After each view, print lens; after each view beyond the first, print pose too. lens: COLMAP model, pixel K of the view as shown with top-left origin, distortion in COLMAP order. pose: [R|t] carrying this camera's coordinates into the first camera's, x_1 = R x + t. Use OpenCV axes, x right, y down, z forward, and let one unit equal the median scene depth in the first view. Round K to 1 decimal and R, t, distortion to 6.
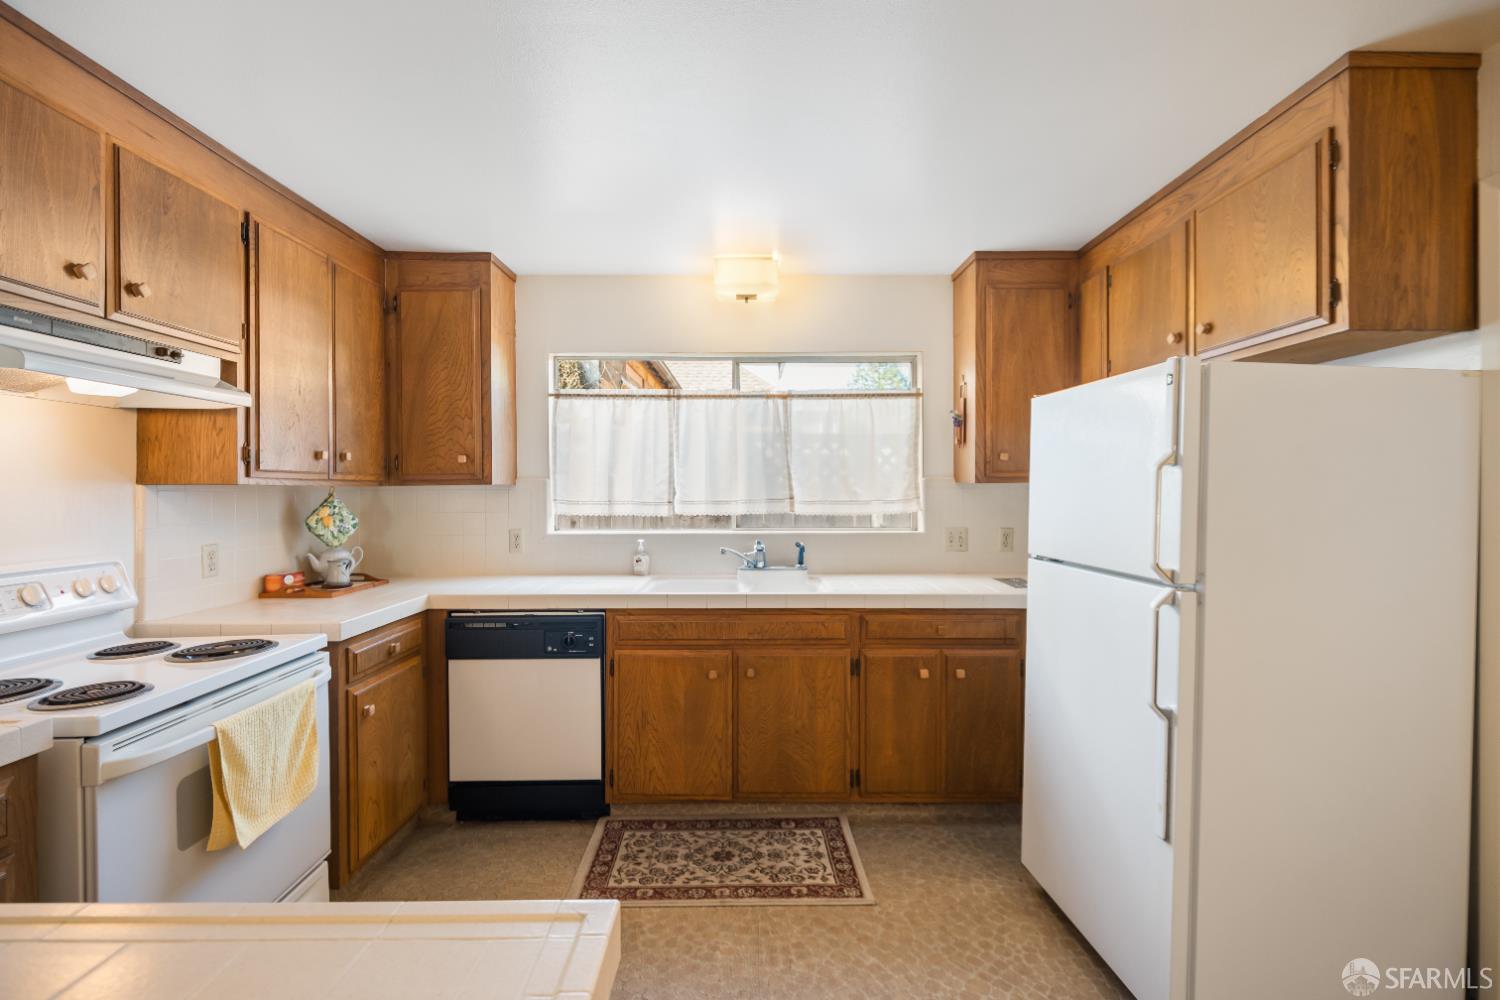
lens RADIAL K [[683.1, 0, 757.4], [0, 683.1, 497.9], [0, 0, 1]] dist [0.001951, -0.004301]
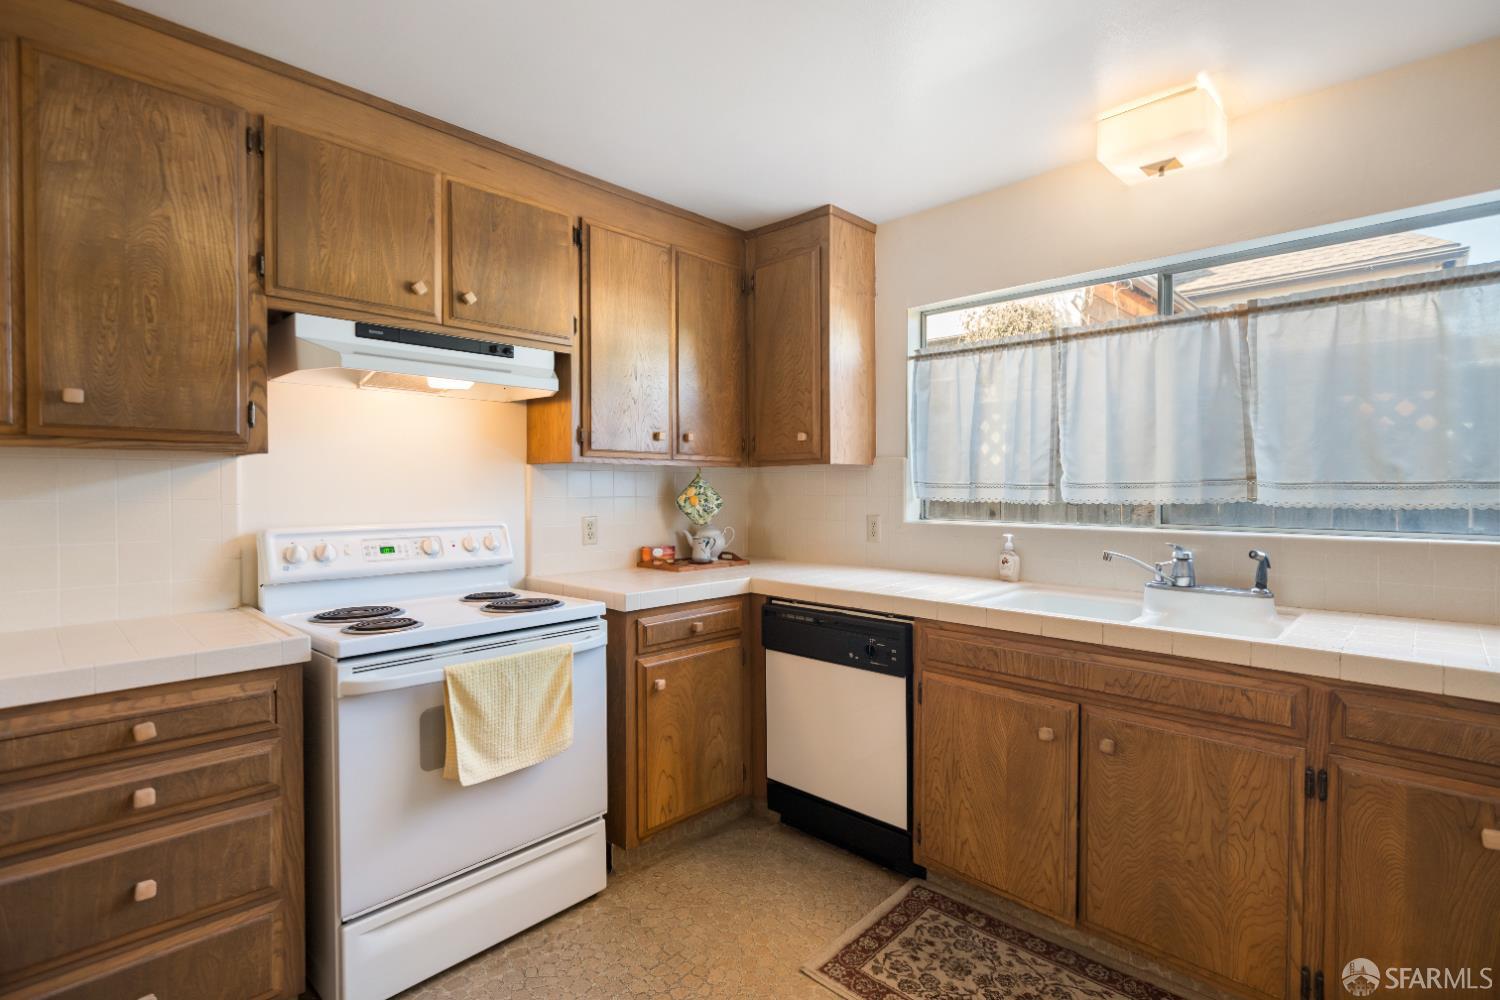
lens RADIAL K [[708.2, 0, 753.0], [0, 708.2, 504.3], [0, 0, 1]] dist [0.013301, -0.015585]
pose [[0.714825, 0.019628, -0.699028, 0.214190], [-0.009643, 0.999788, 0.018212, 0.019790], [0.699237, -0.006278, 0.714862, 0.288462]]
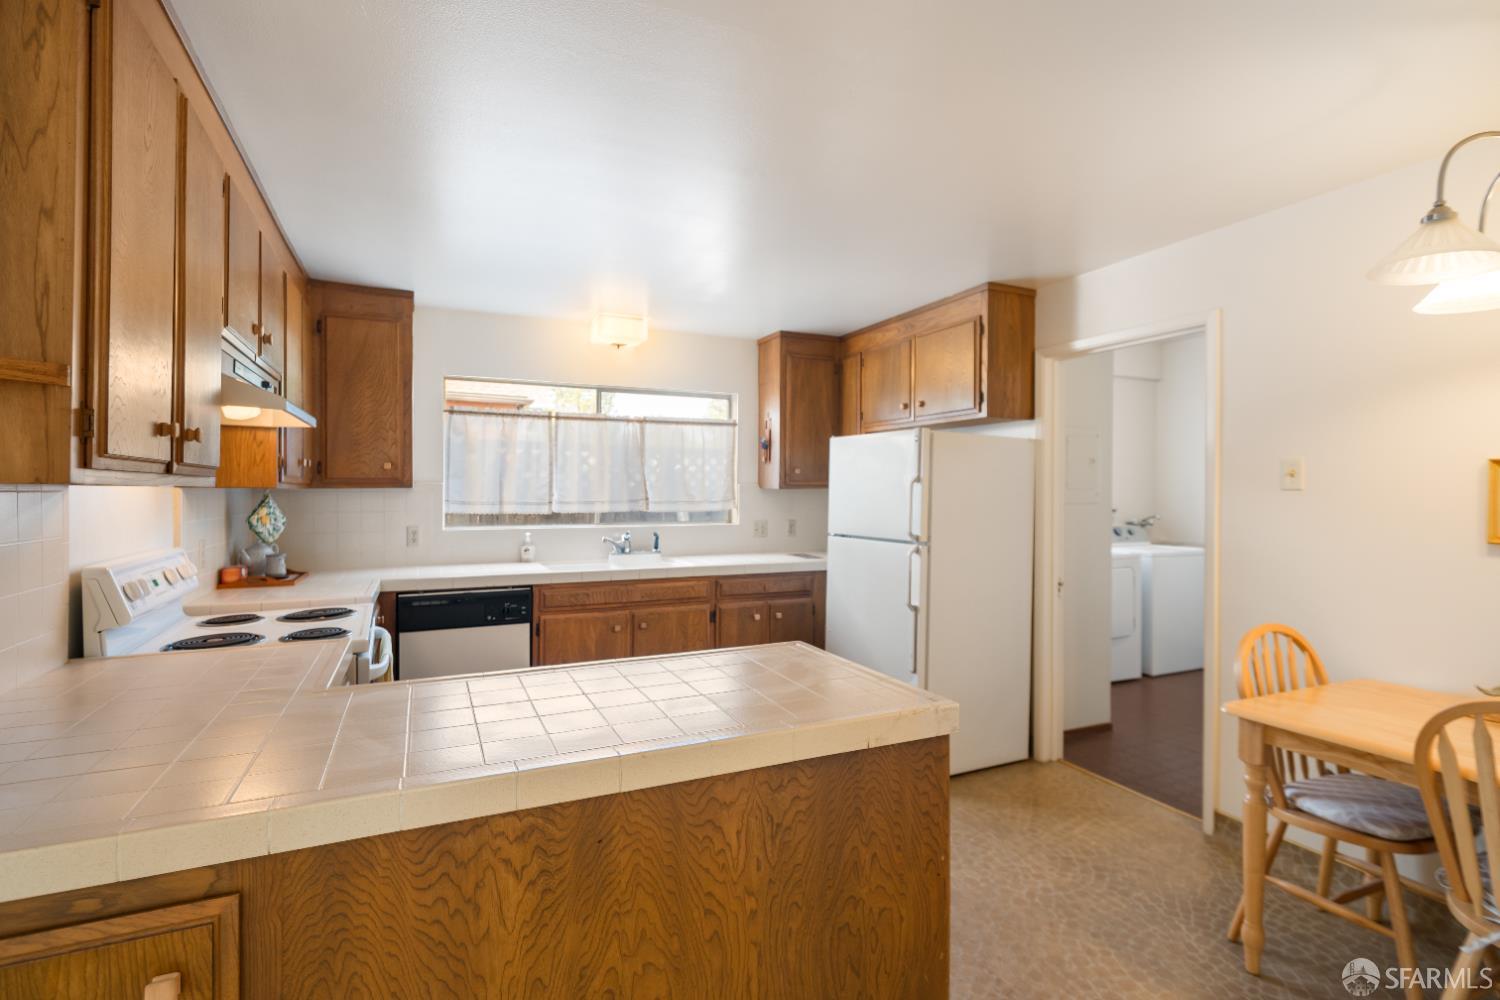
lens RADIAL K [[708.2, 0, 753.0], [0, 708.2, 504.3], [0, 0, 1]] dist [0.013301, -0.015585]
pose [[0.910485, -0.003197, 0.413529, -0.399761], [0.000561, 0.999979, 0.006495, 0.001662], [-0.413541, -0.005681, 0.910468, -0.397632]]
